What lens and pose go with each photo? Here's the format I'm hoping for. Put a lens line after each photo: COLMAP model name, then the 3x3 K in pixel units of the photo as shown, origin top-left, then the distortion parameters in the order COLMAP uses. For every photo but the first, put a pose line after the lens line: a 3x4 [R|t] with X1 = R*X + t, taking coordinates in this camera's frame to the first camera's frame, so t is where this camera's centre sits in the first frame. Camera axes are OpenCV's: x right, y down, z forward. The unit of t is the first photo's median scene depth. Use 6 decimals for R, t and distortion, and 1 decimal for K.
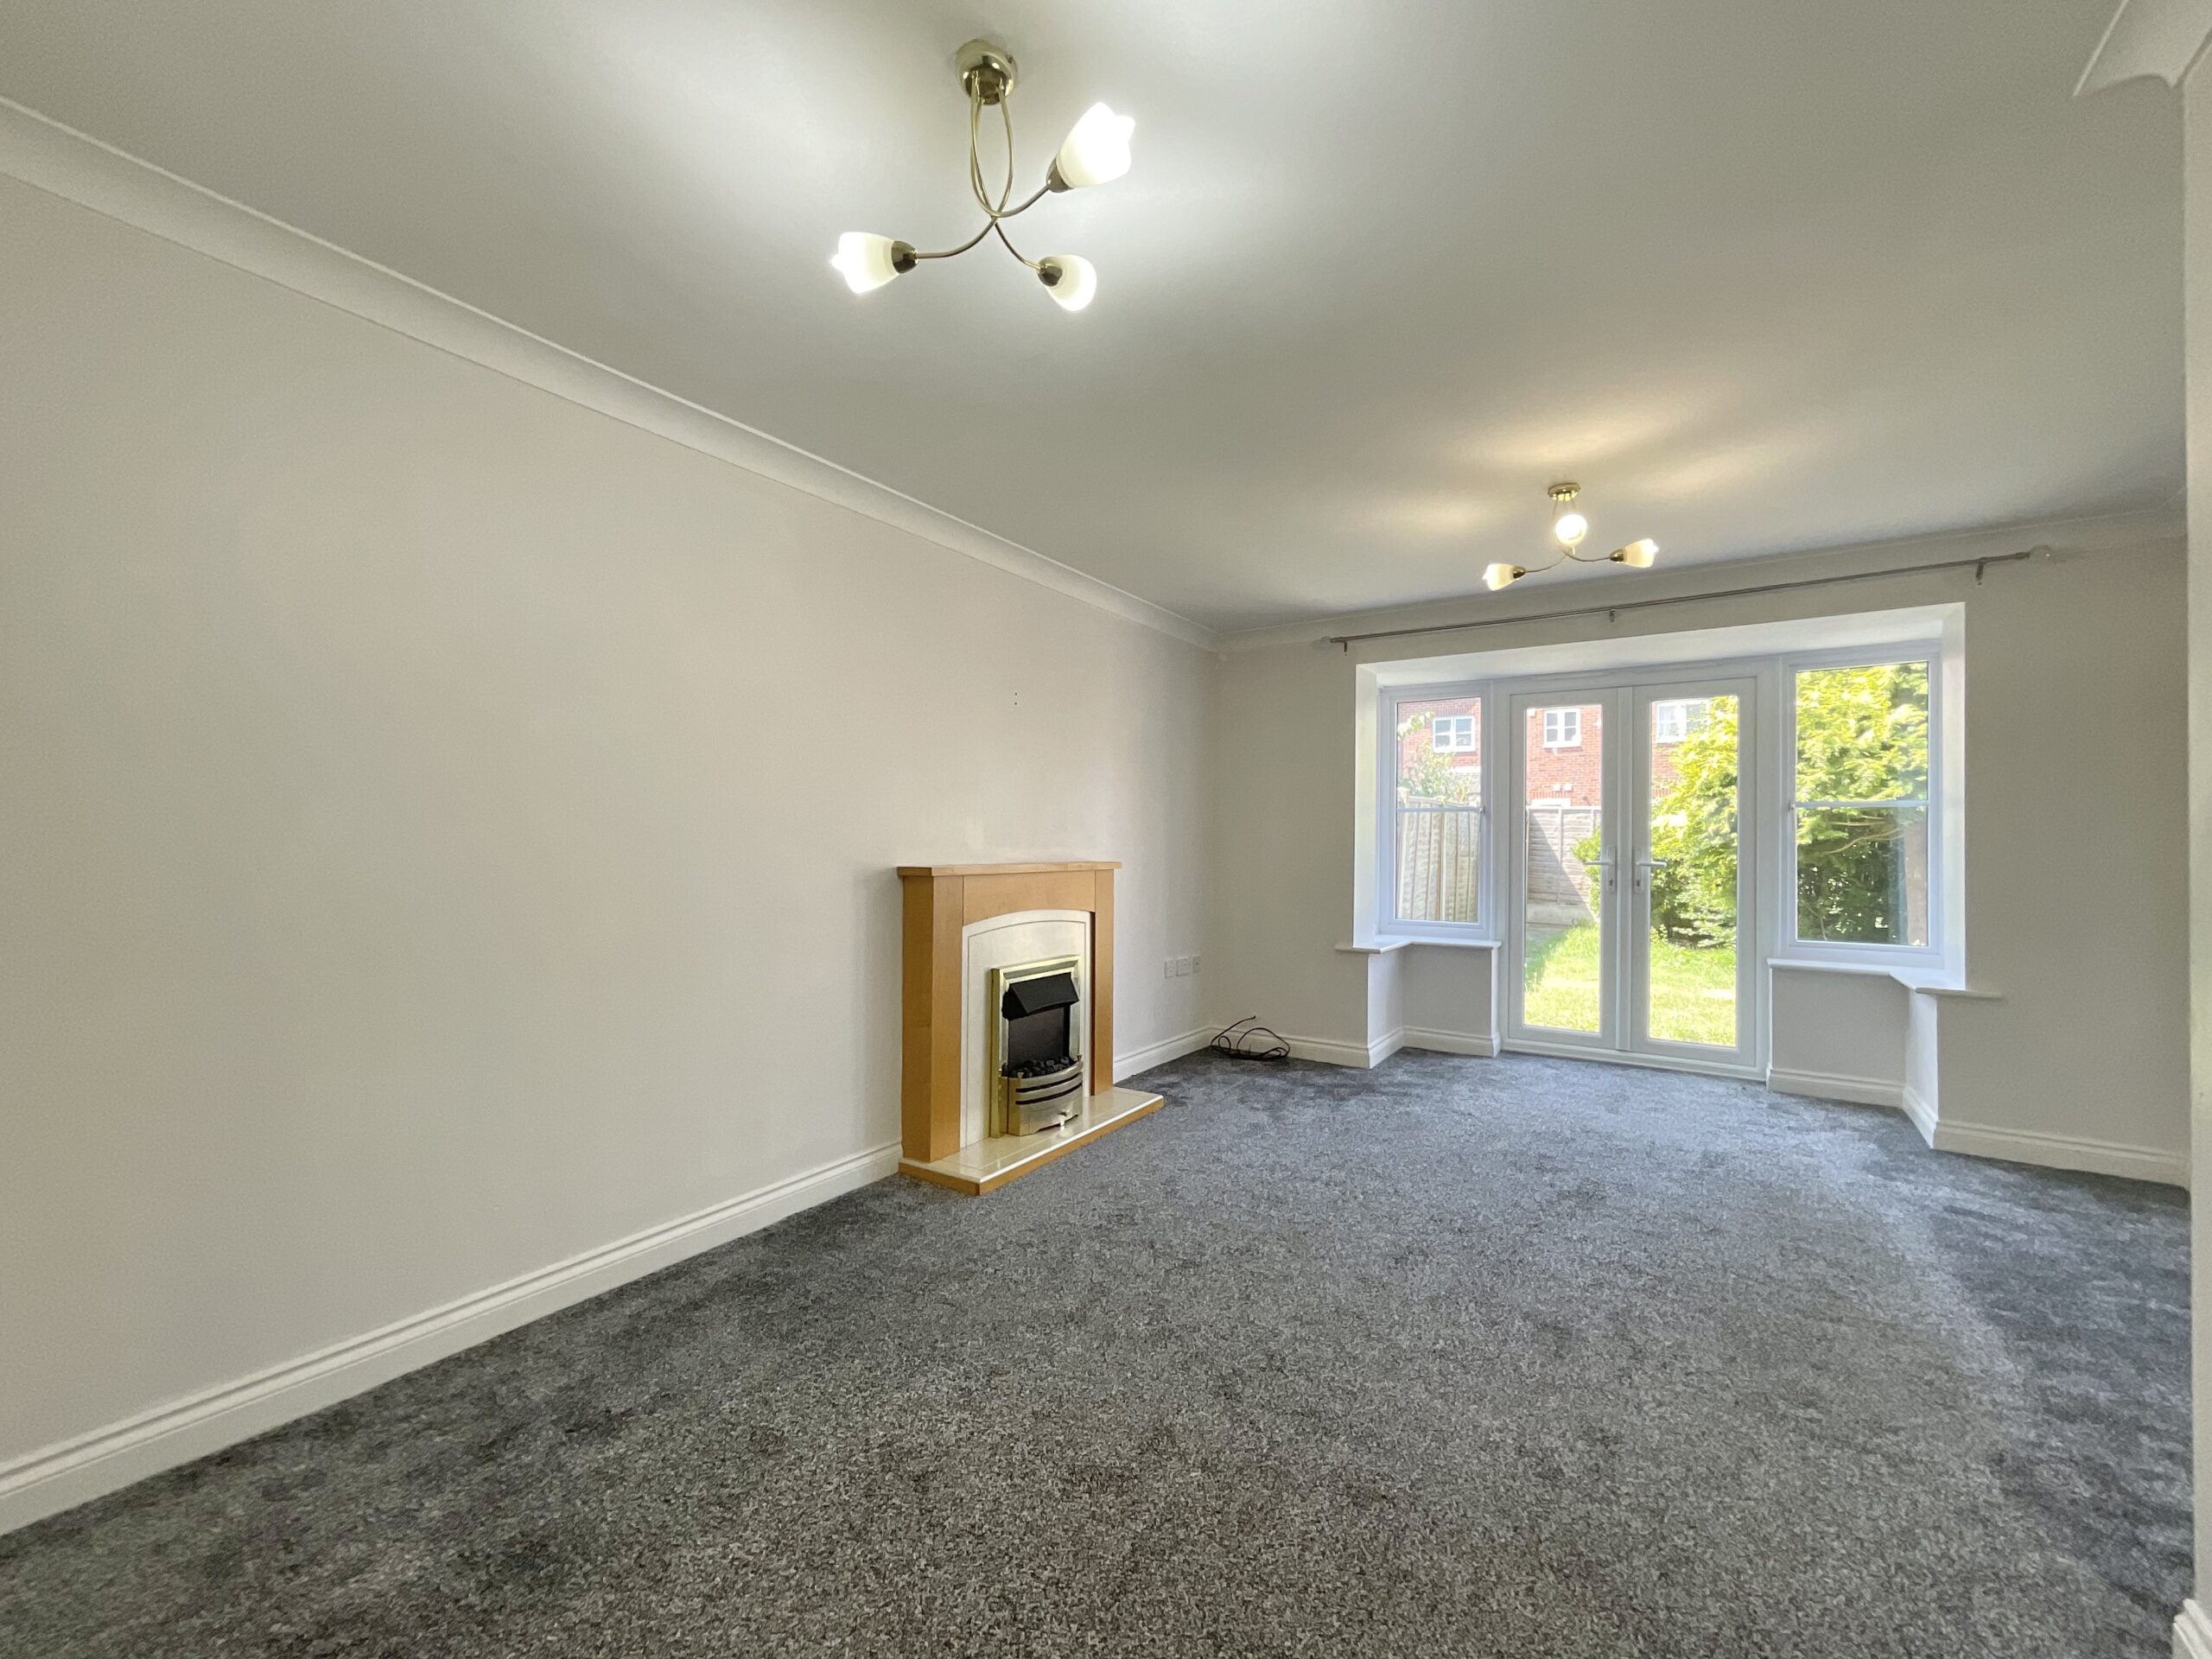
lens RADIAL K [[901.7, 0, 1106.7], [0, 901.7, 834.2], [0, 0, 1]] dist [-0.002354, 0.000262]
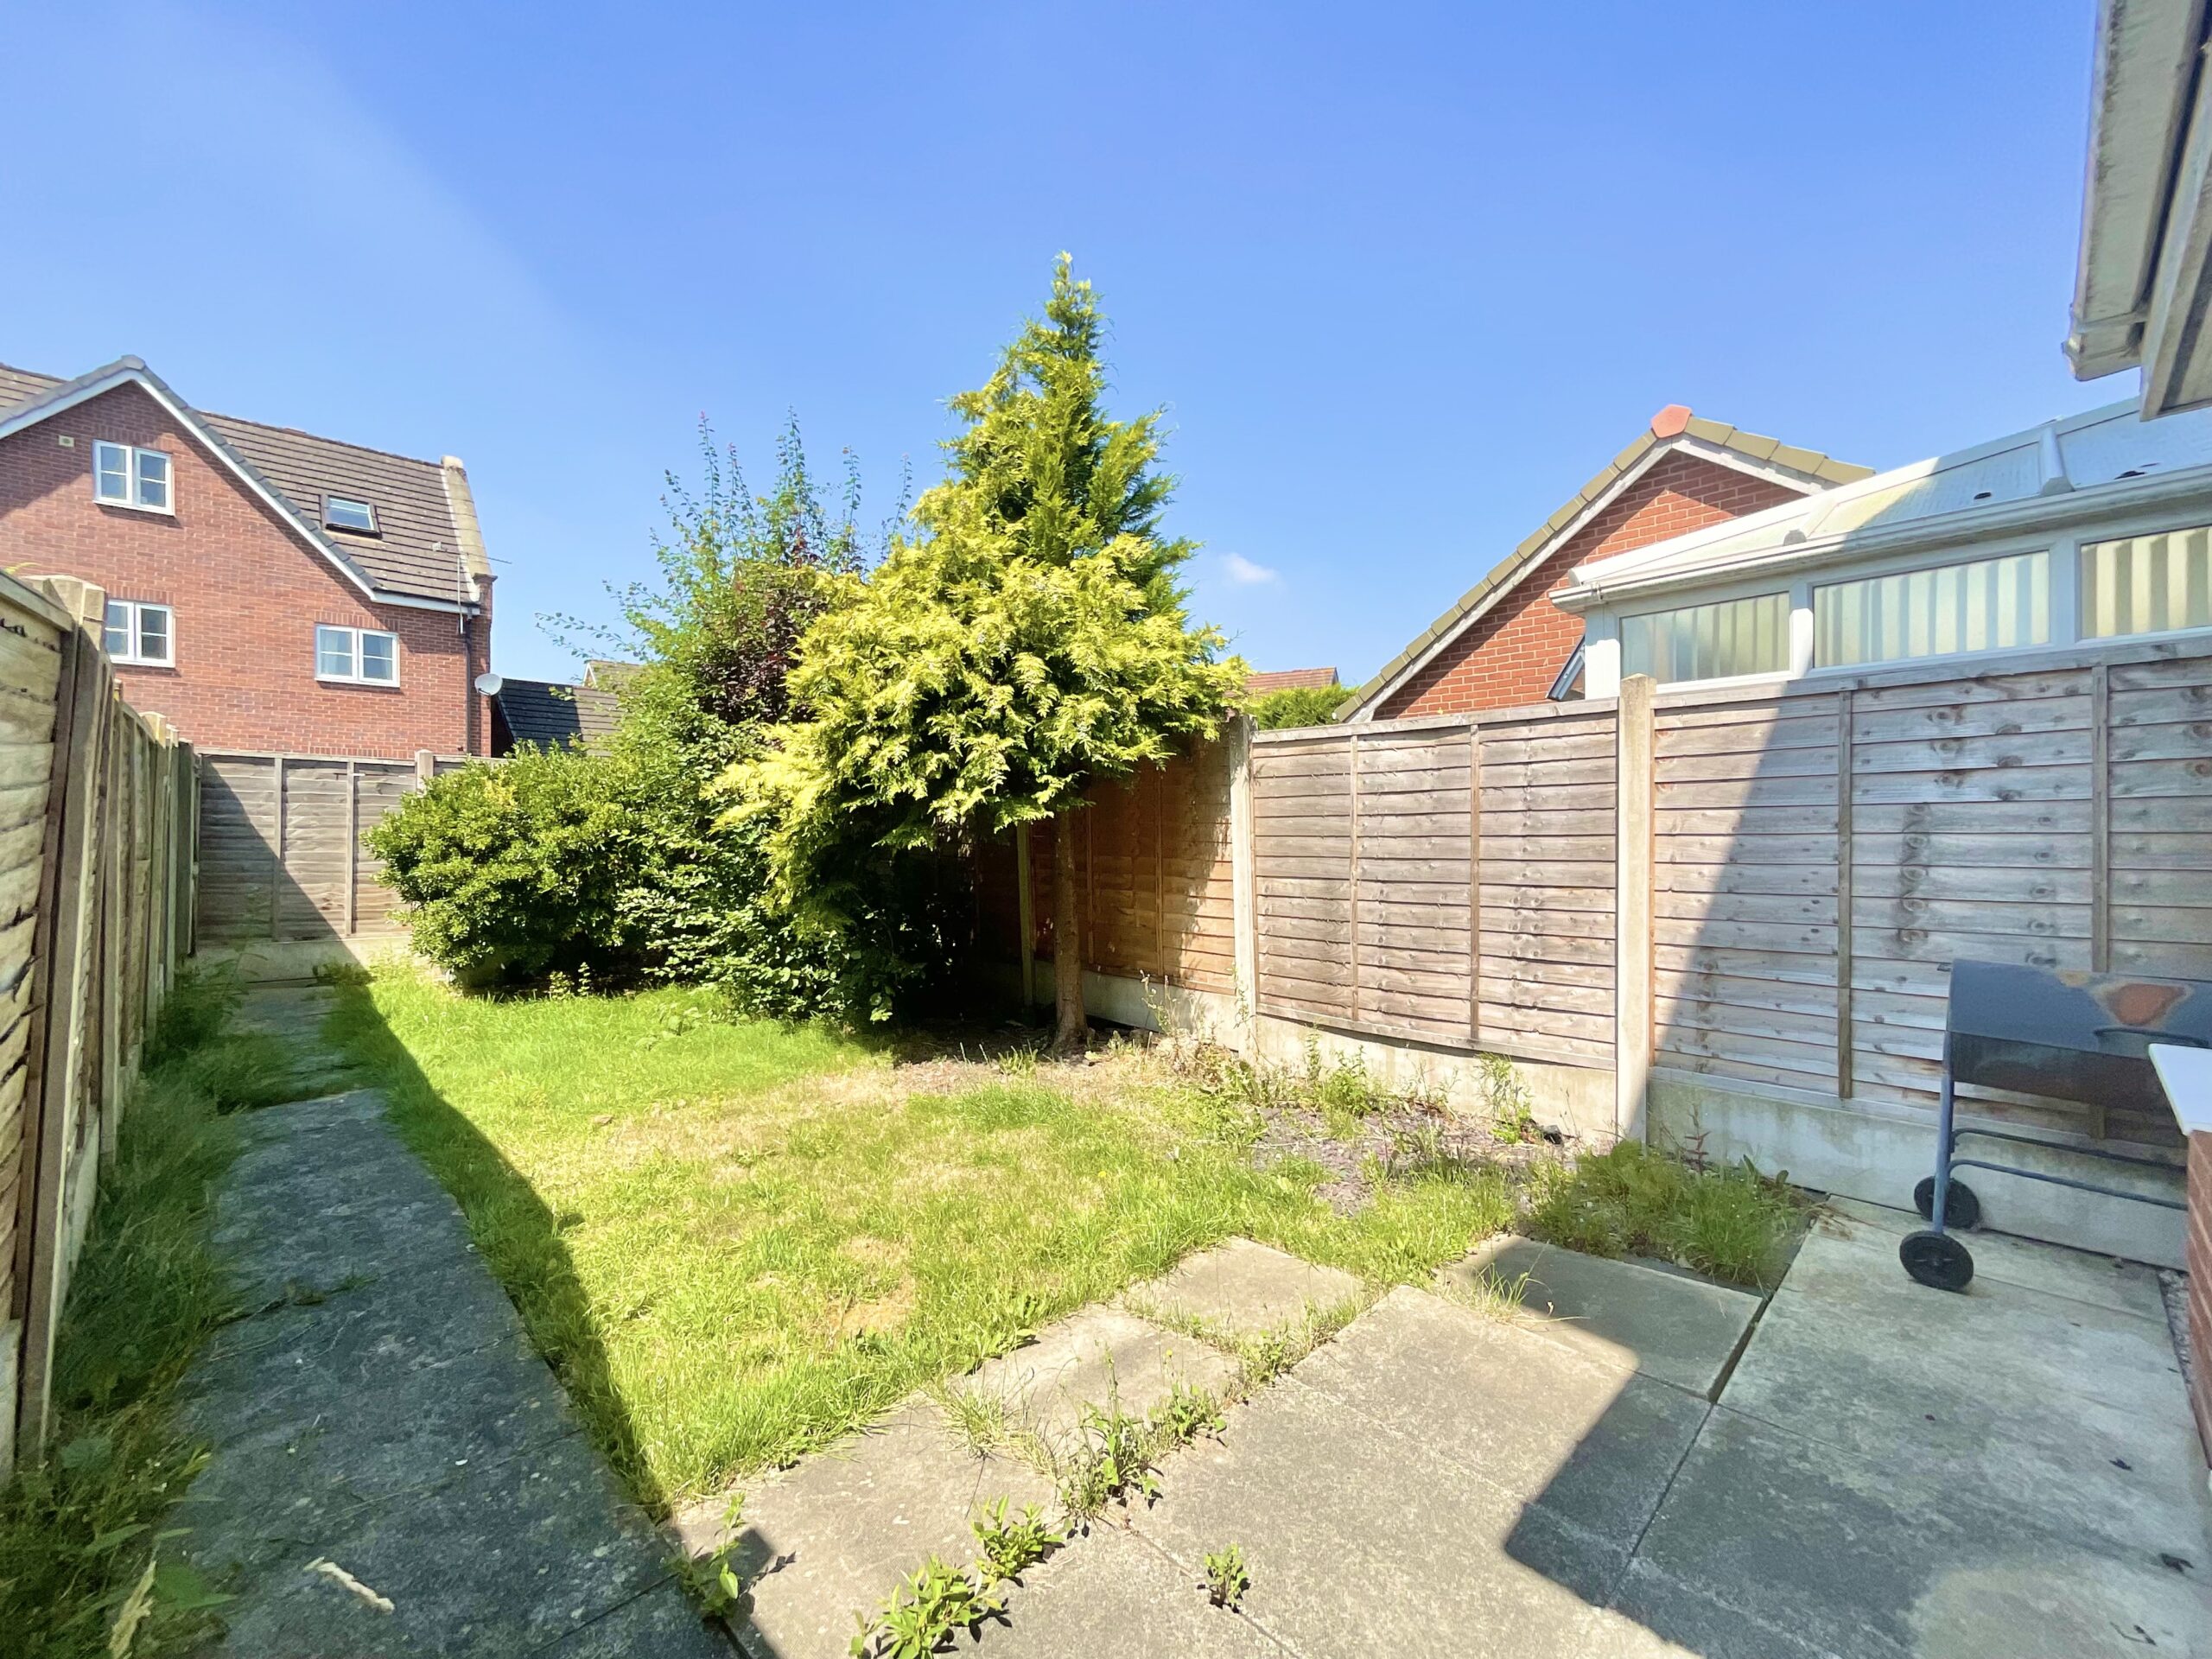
lens RADIAL K [[901.7, 0, 1106.7], [0, 901.7, 834.2], [0, 0, 1]] dist [-0.002354, 0.000262]
pose [[0.211850, -0.012794, 0.977218, 0.351215], [-0.004640, 0.999890, 0.014097, 0.023912], [-0.977291, -0.007521, 0.211767, 1.541583]]
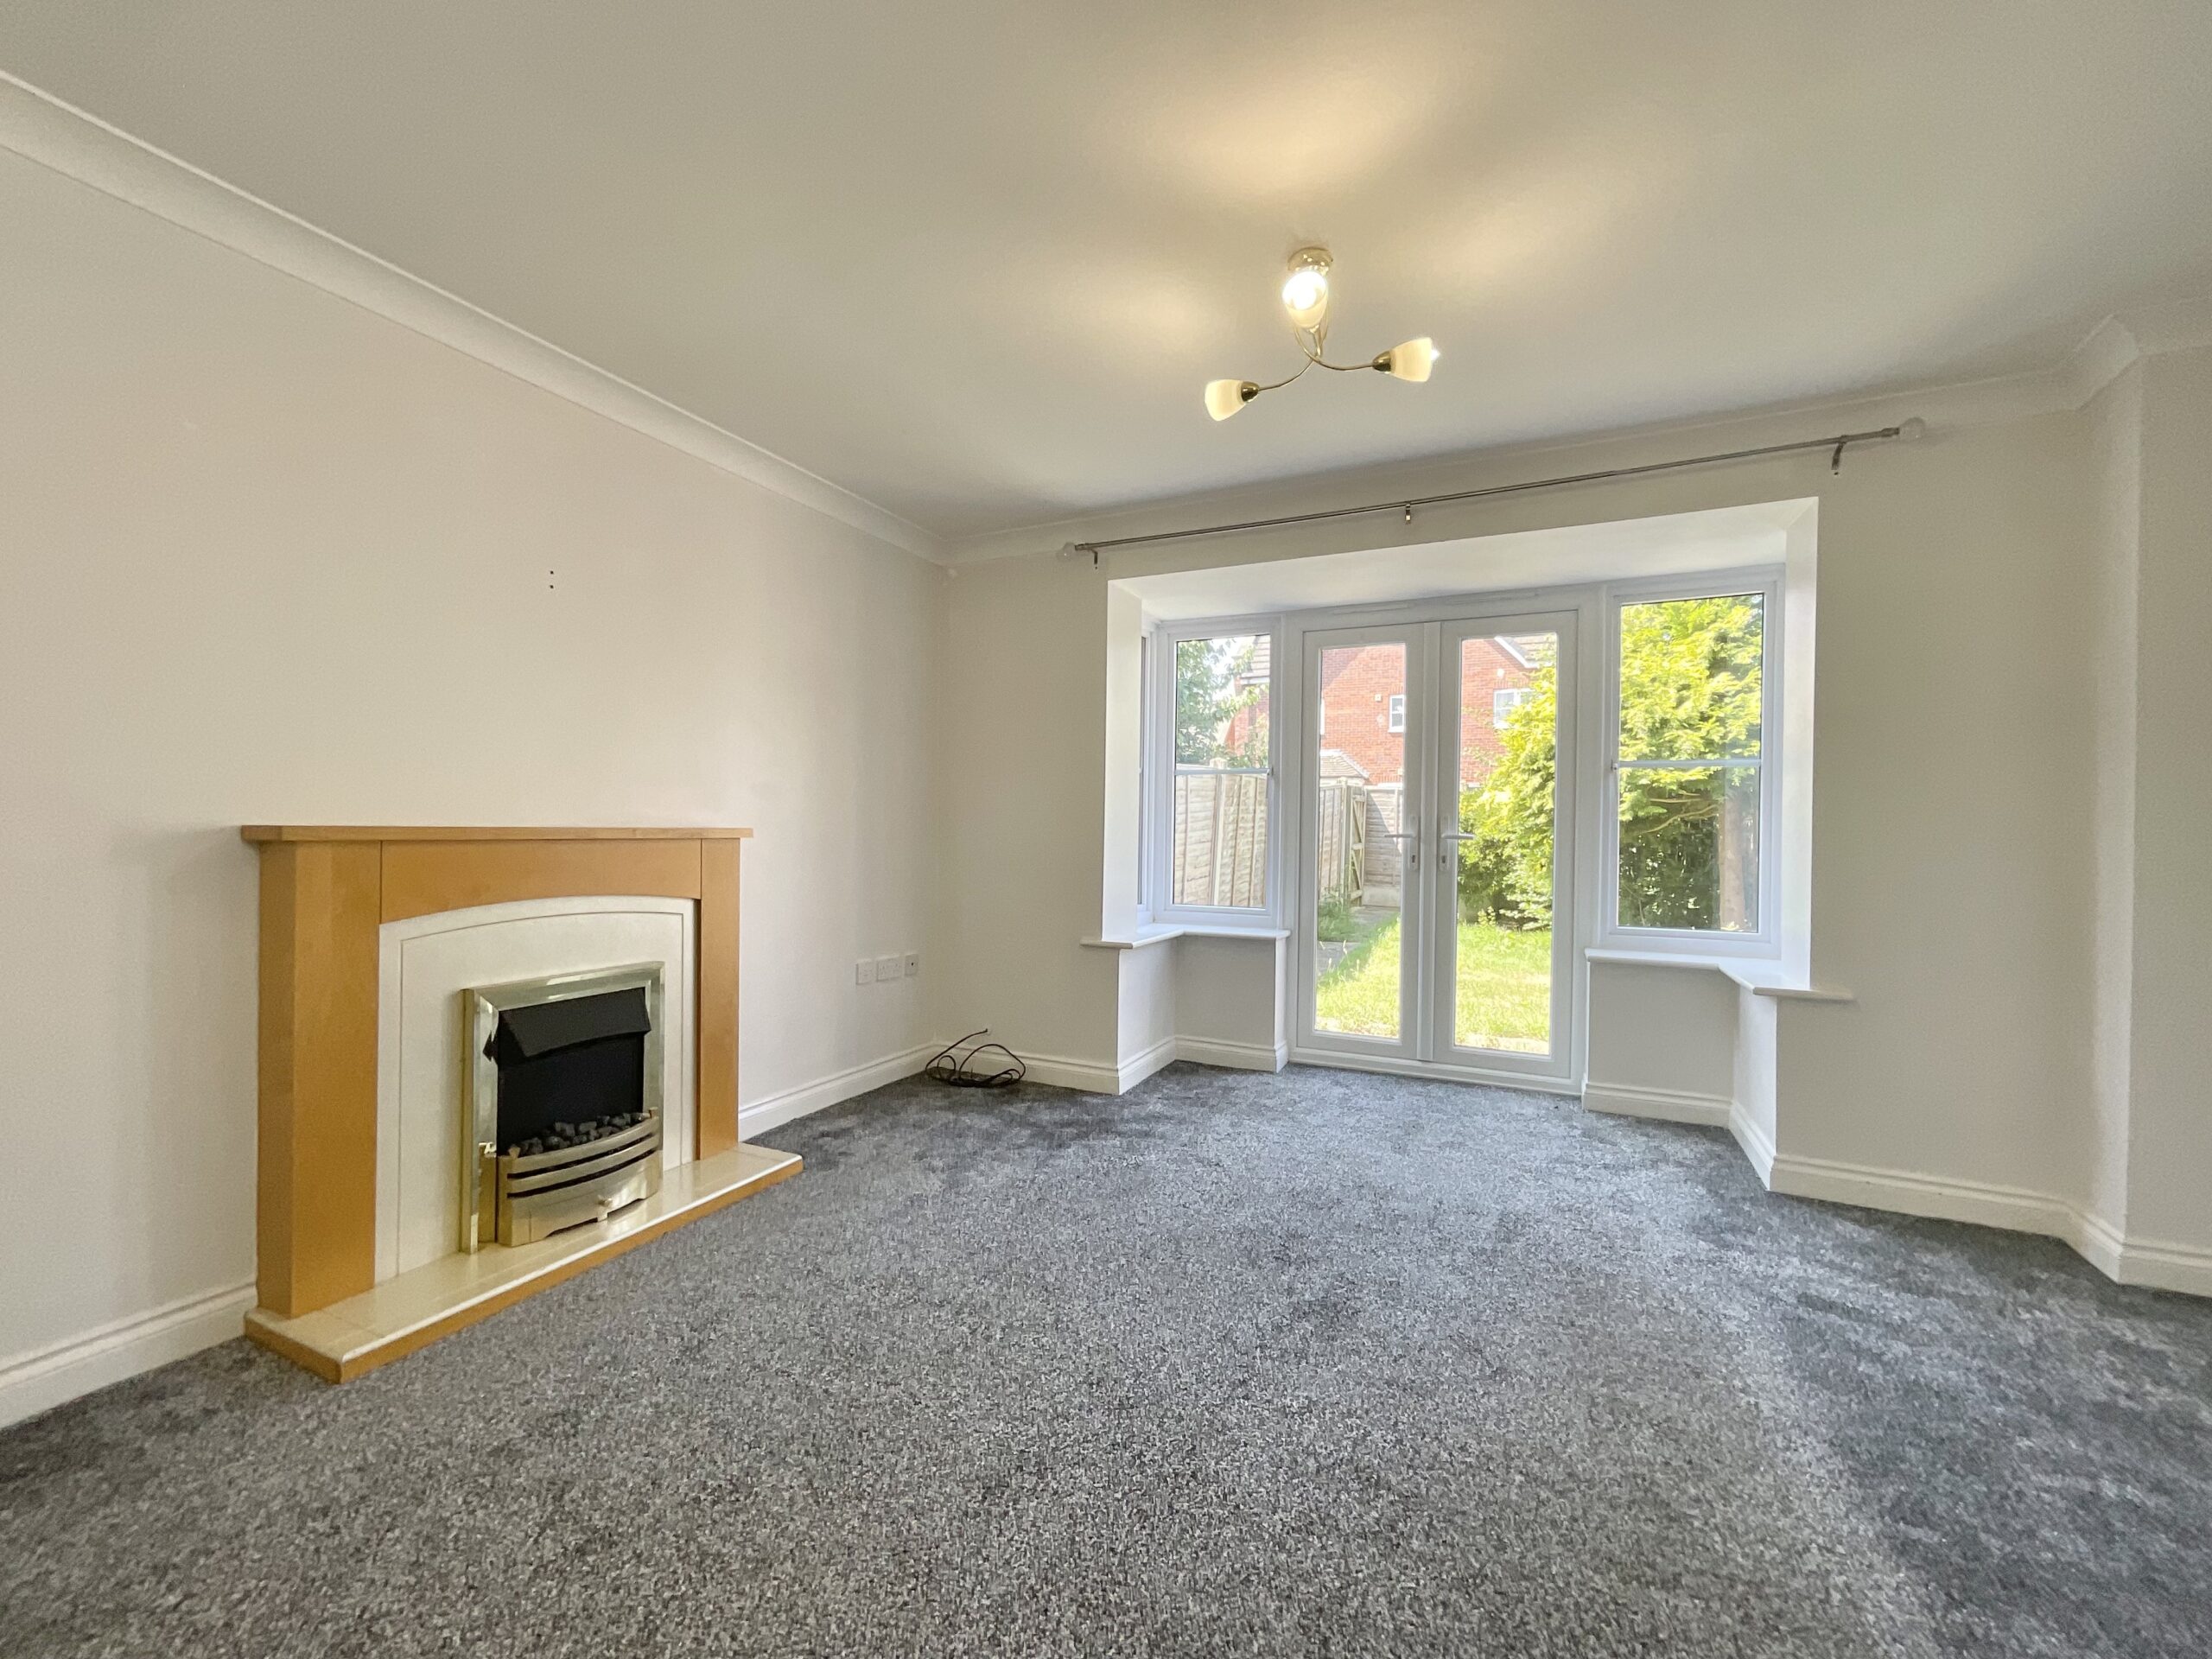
lens RADIAL K [[901.7, 0, 1106.7], [0, 901.7, 834.2], [0, 0, 1]] dist [-0.002354, 0.000262]
pose [[0.990410, 0.003015, 0.138124, 0.202320], [-0.005319, 0.999853, 0.016311, 0.023170], [-0.138054, -0.016889, 0.990281, 0.266551]]
